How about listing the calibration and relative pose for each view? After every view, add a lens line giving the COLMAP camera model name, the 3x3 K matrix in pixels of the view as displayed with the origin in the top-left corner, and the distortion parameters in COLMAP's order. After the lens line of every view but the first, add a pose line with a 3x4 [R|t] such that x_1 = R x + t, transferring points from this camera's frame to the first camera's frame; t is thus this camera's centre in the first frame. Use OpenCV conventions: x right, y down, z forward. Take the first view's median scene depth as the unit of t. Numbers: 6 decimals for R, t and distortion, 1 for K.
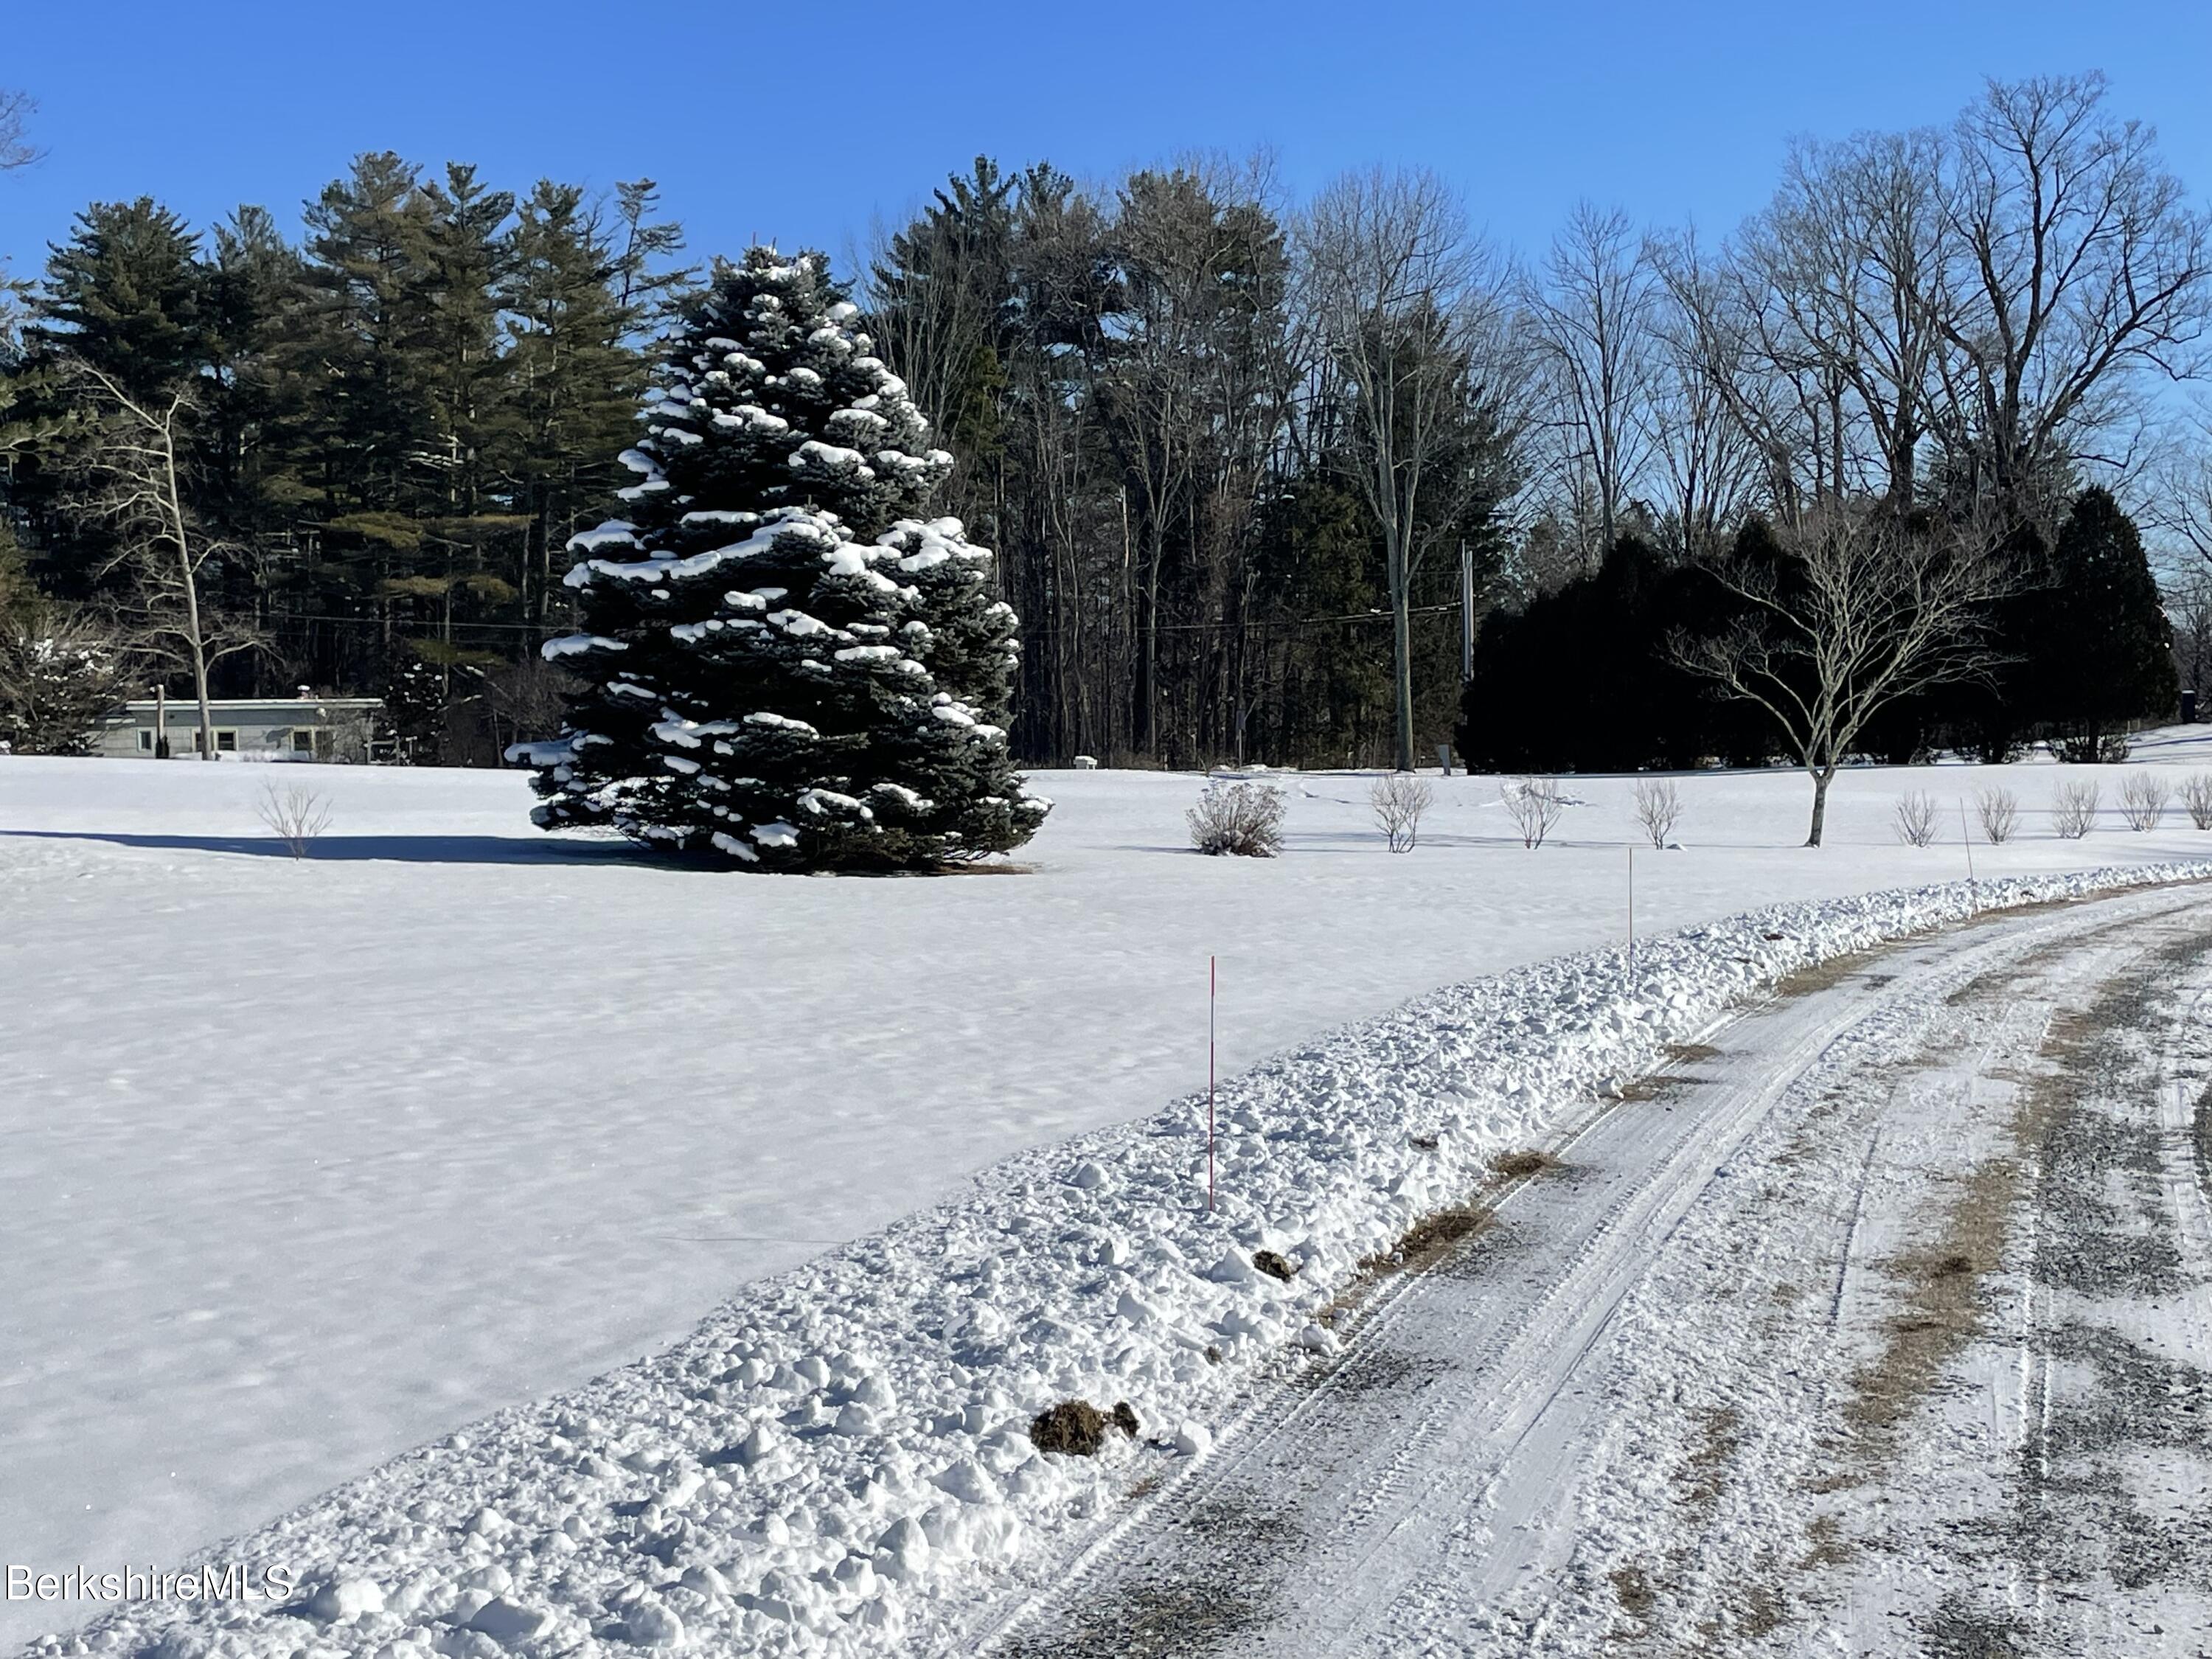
lens RADIAL K [[3067.7, 0, 1101.3], [0, 3067.7, 835.6], [0, 0, 1]] dist [0.081454, 0.000000]
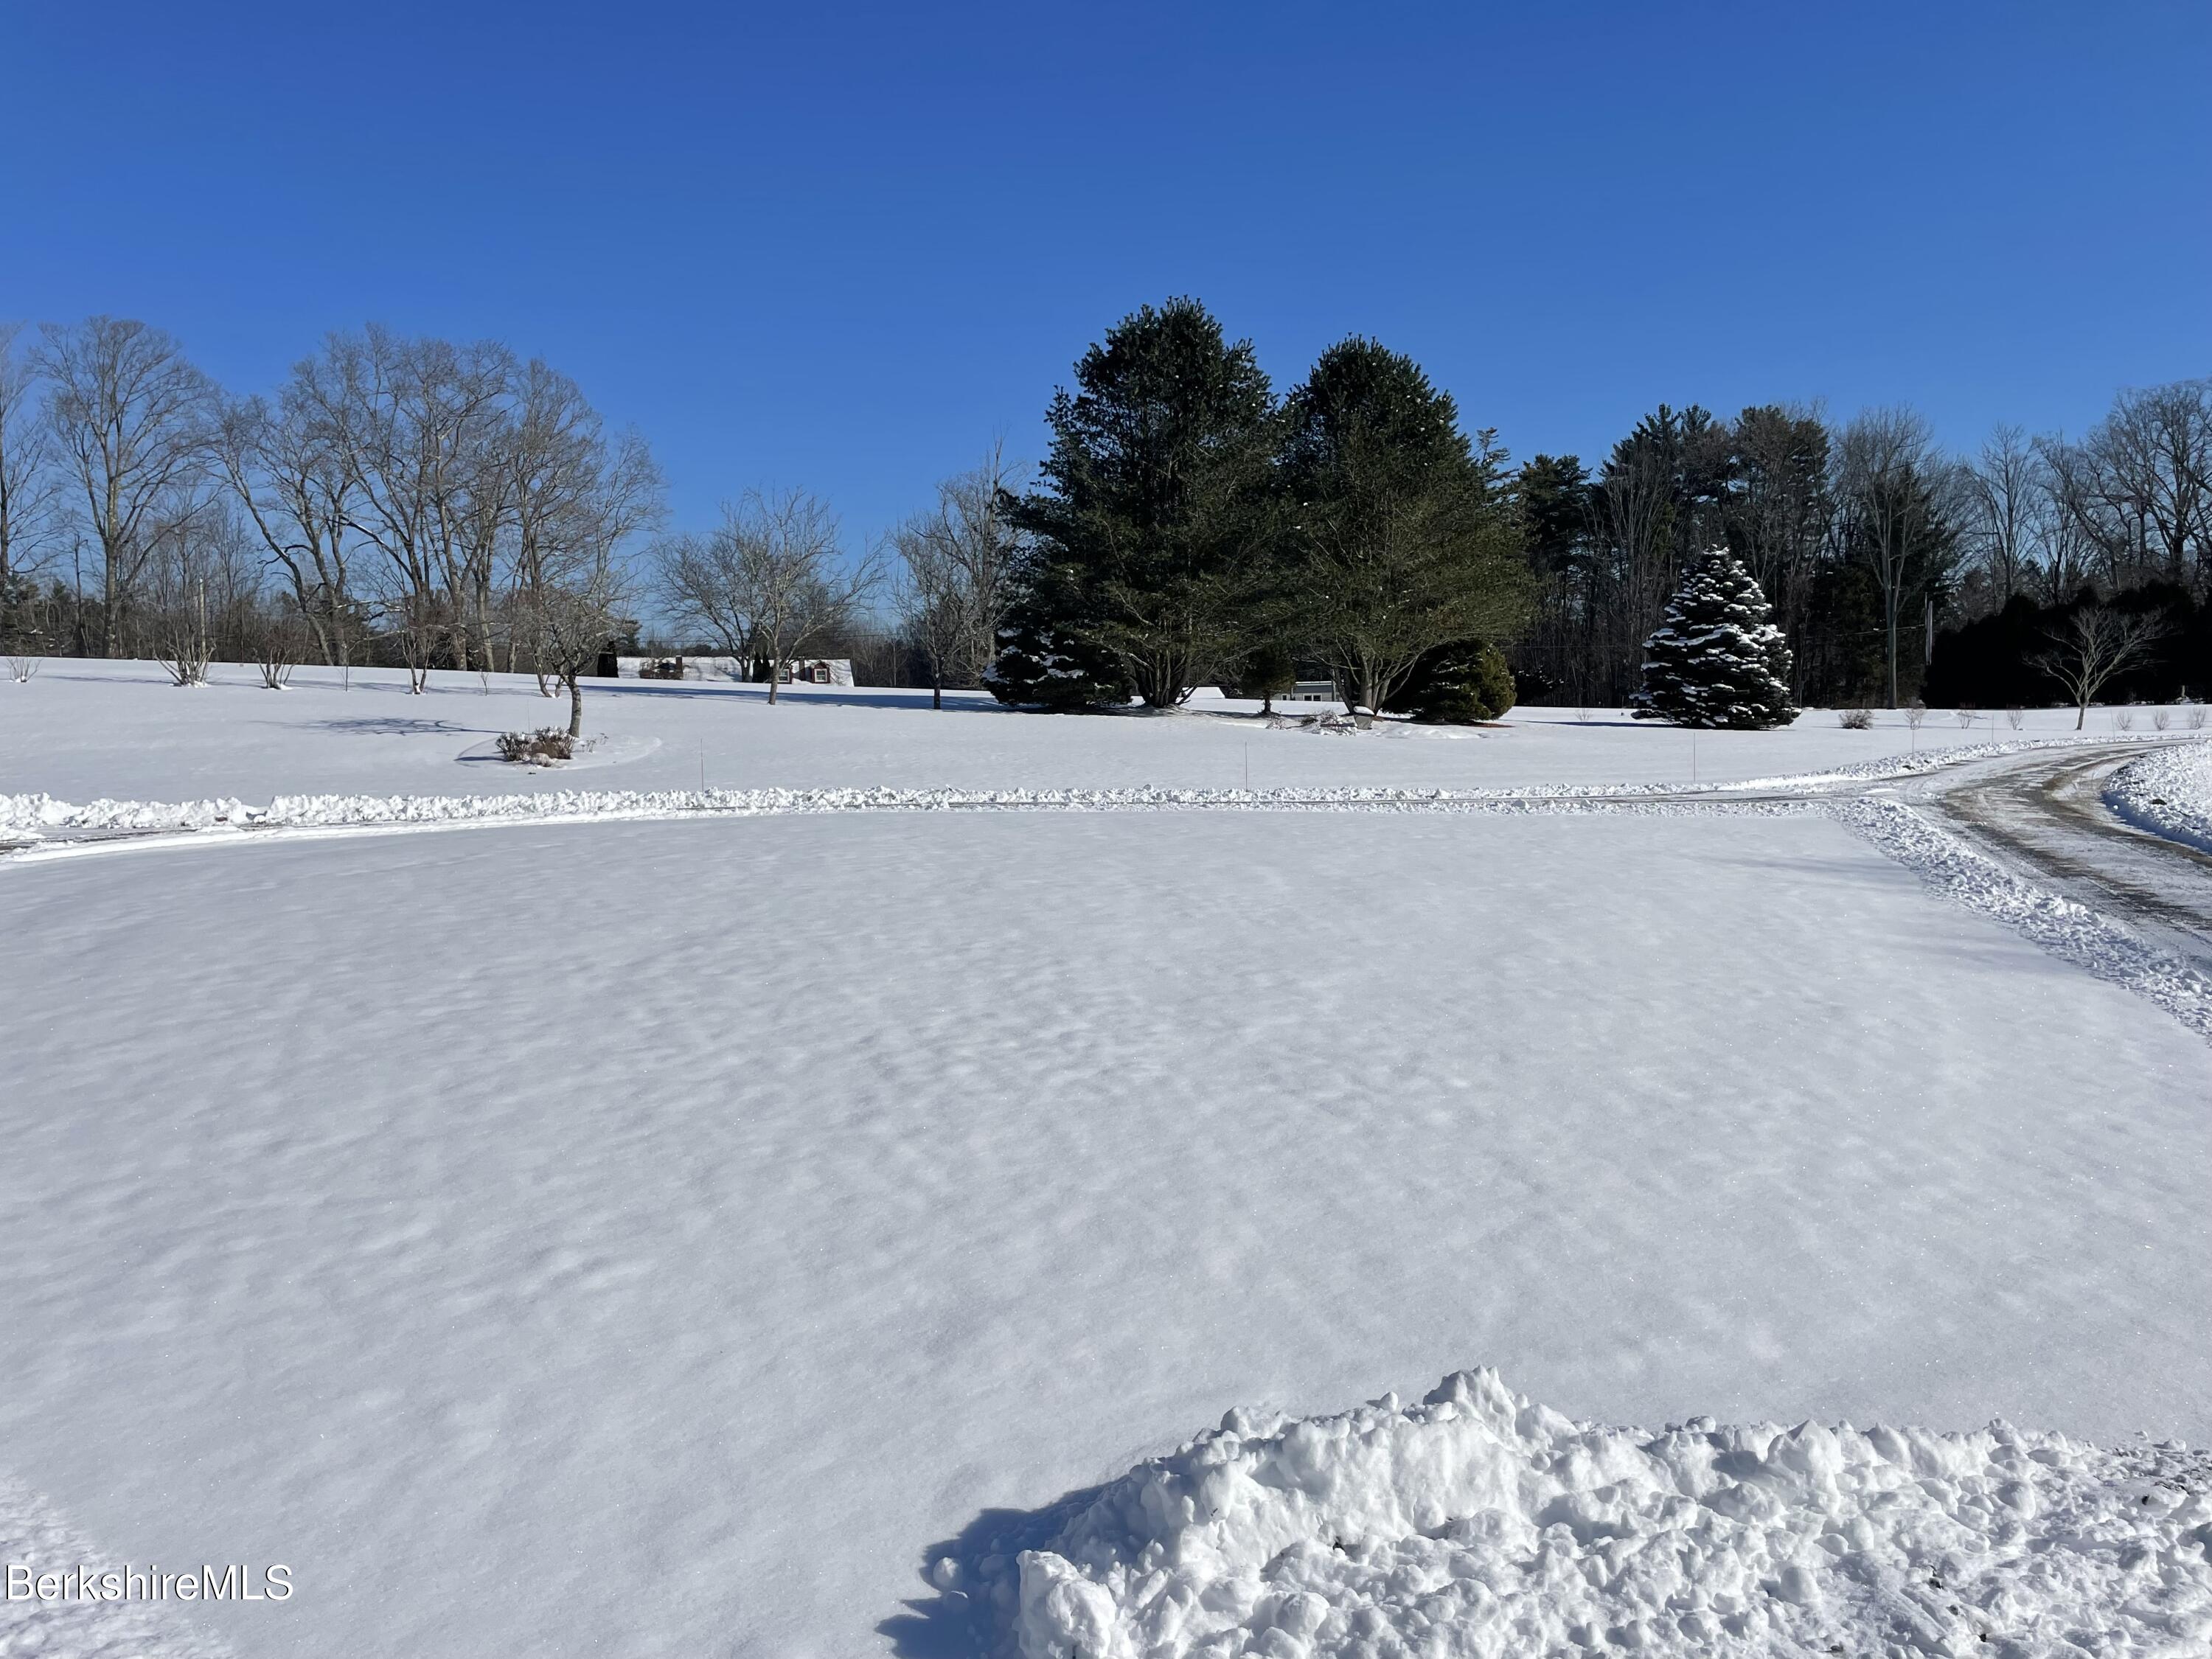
lens RADIAL K [[1686.0, 0, 1101.8], [0, 1686.0, 823.7], [0, 0, 1]] dist [0.077889, -0.097371]
pose [[0.947594, 0.019820, -0.318862, -0.047922], [-0.006312, 0.999040, 0.043339, 0.012215], [0.319415, -0.039055, 0.946810, -0.327739]]
